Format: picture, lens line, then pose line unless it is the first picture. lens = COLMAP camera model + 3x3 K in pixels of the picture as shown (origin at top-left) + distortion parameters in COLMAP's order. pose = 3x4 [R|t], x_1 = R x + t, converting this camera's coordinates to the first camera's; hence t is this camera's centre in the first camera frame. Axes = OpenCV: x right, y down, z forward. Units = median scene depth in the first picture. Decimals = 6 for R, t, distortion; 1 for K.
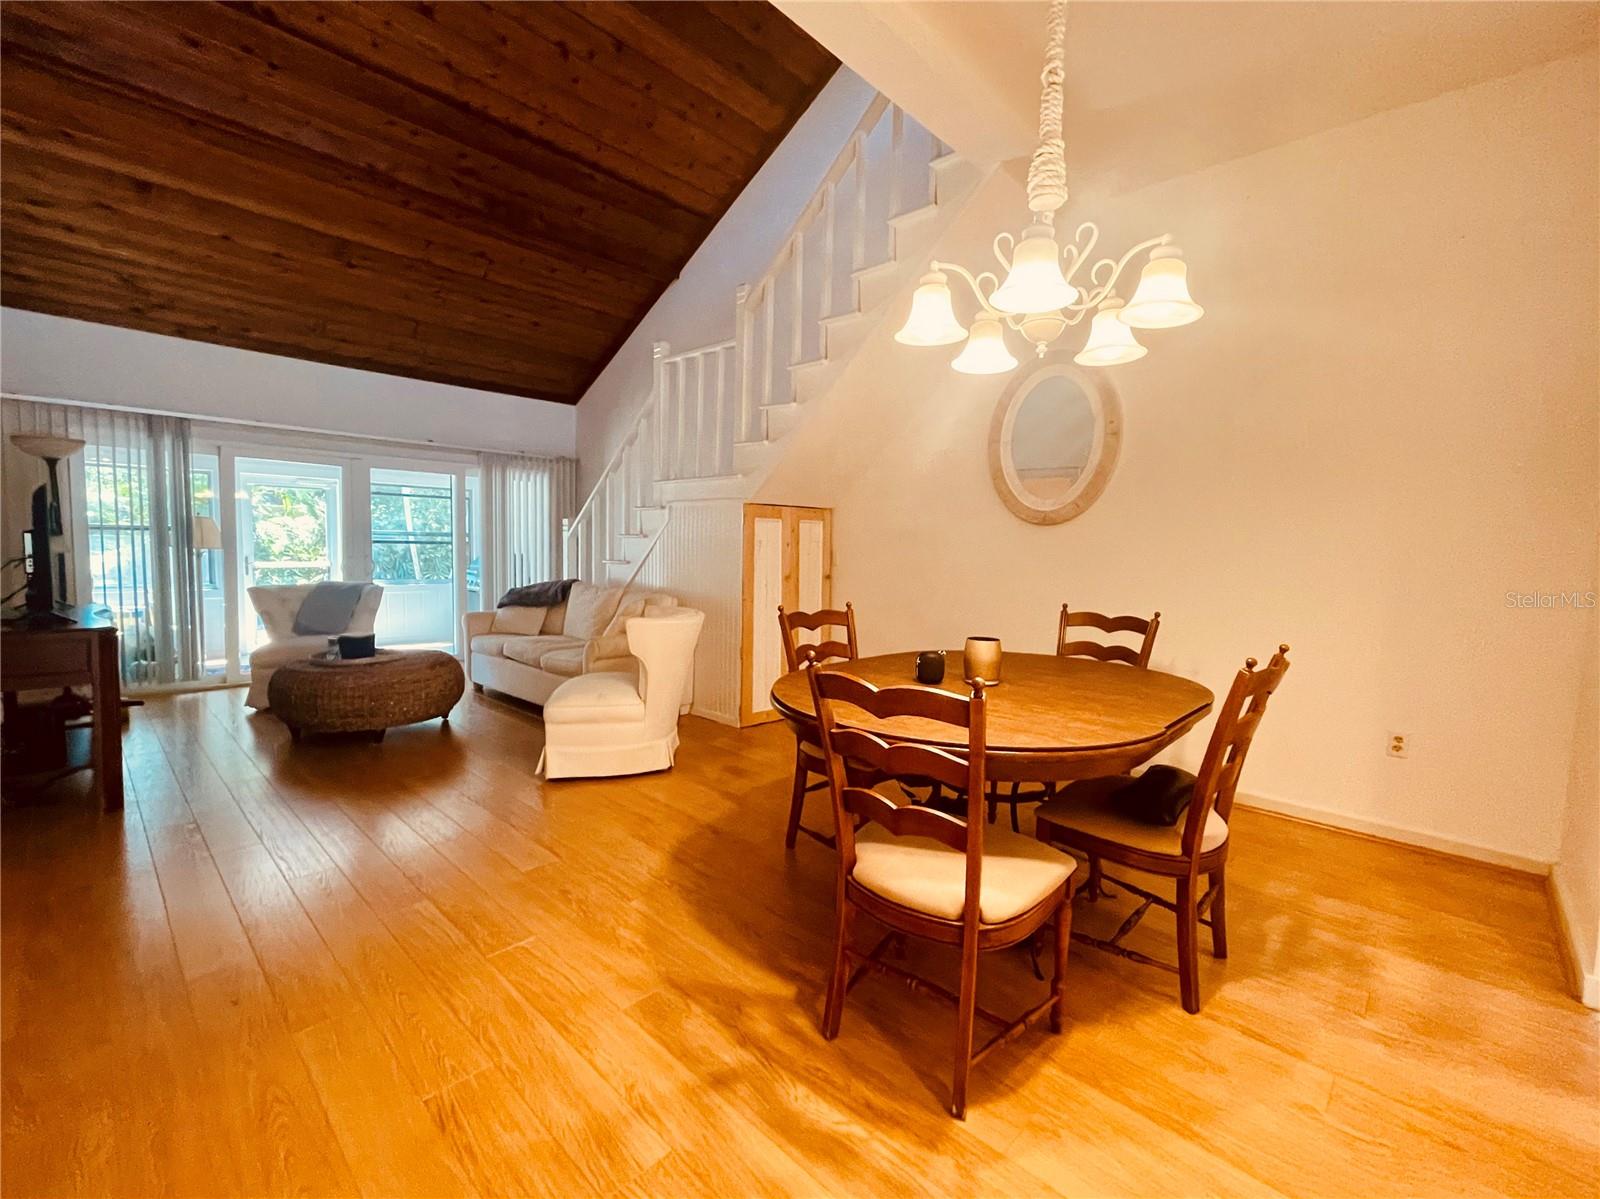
lens RADIAL K [[703.3, 0, 792.4], [0, 703.3, 595.0], [0, 0, 1]] dist [-0.000625, 0.002005]
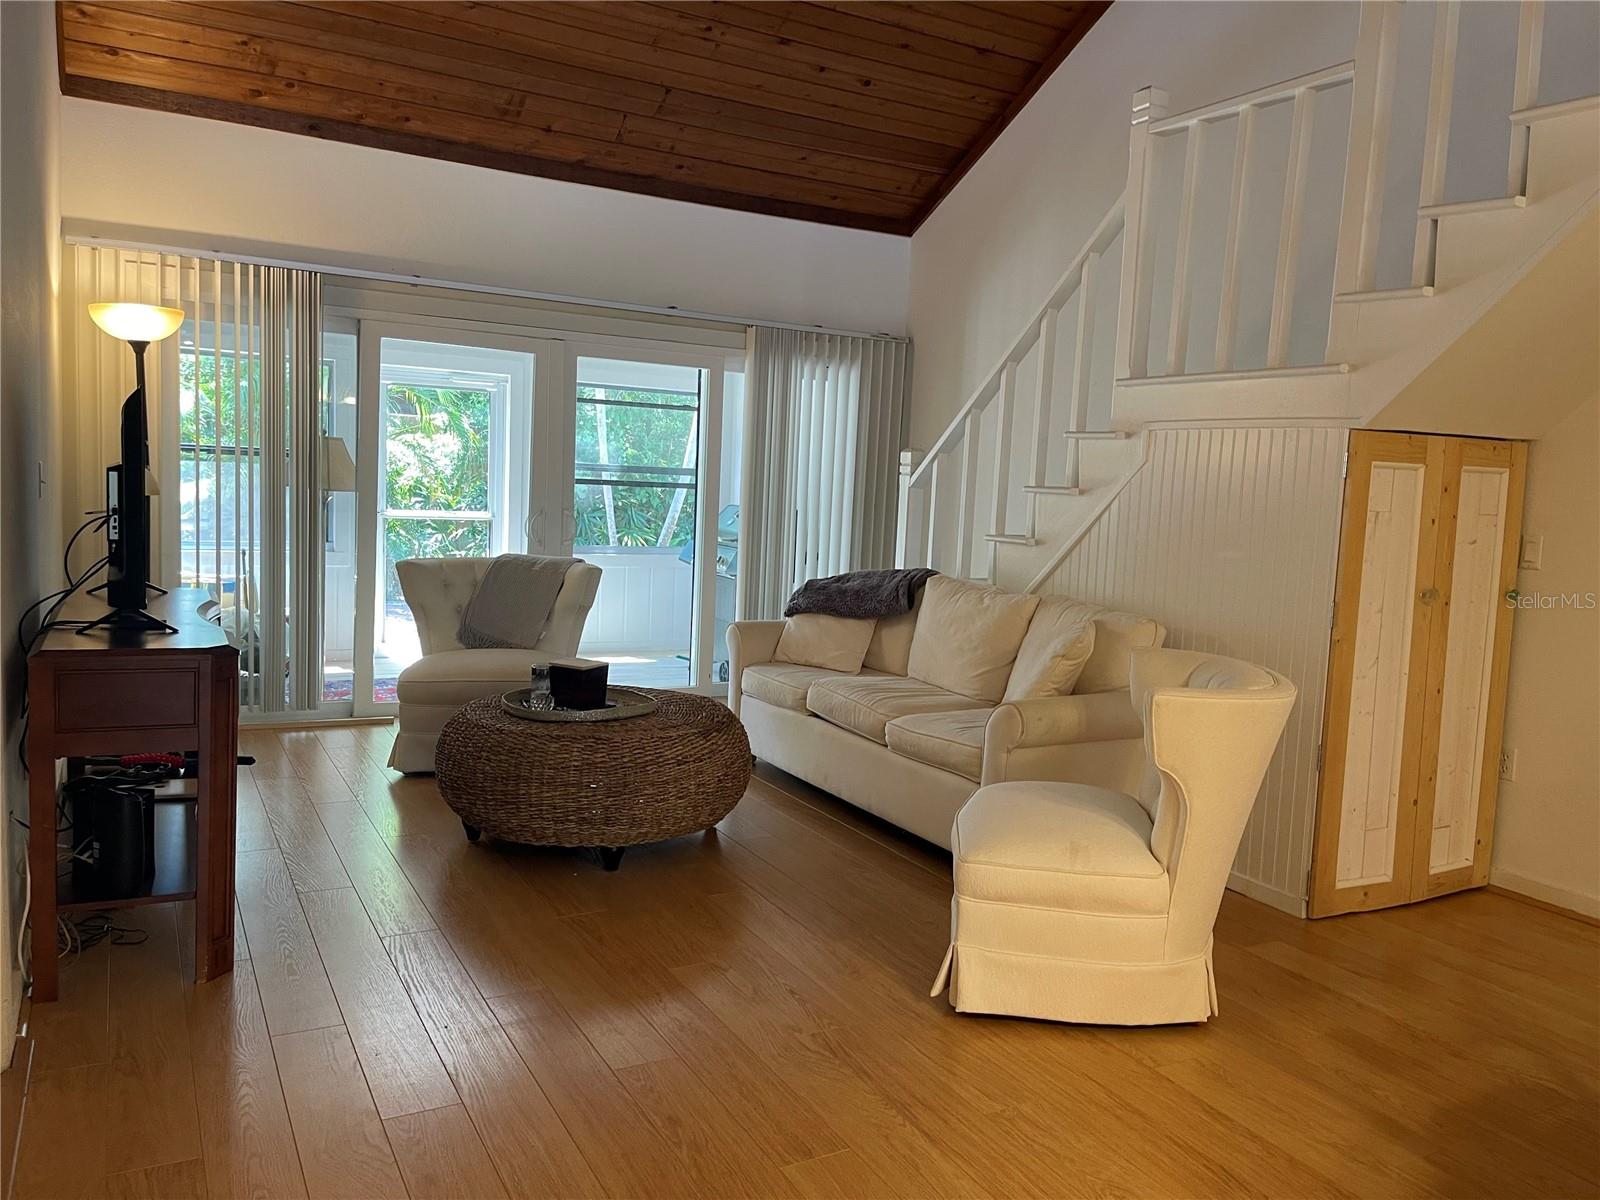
lens RADIAL K [[1222.2, 0, 807.1], [0, 1222.2, 597.4], [0, 0, 1]] dist [0.042583, -0.030362]
pose [[0.954816, 0.054742, -0.292114, -0.144503], [-0.050251, 0.998475, 0.022860, -0.019703], [0.292920, -0.007148, 0.956110, 0.120722]]
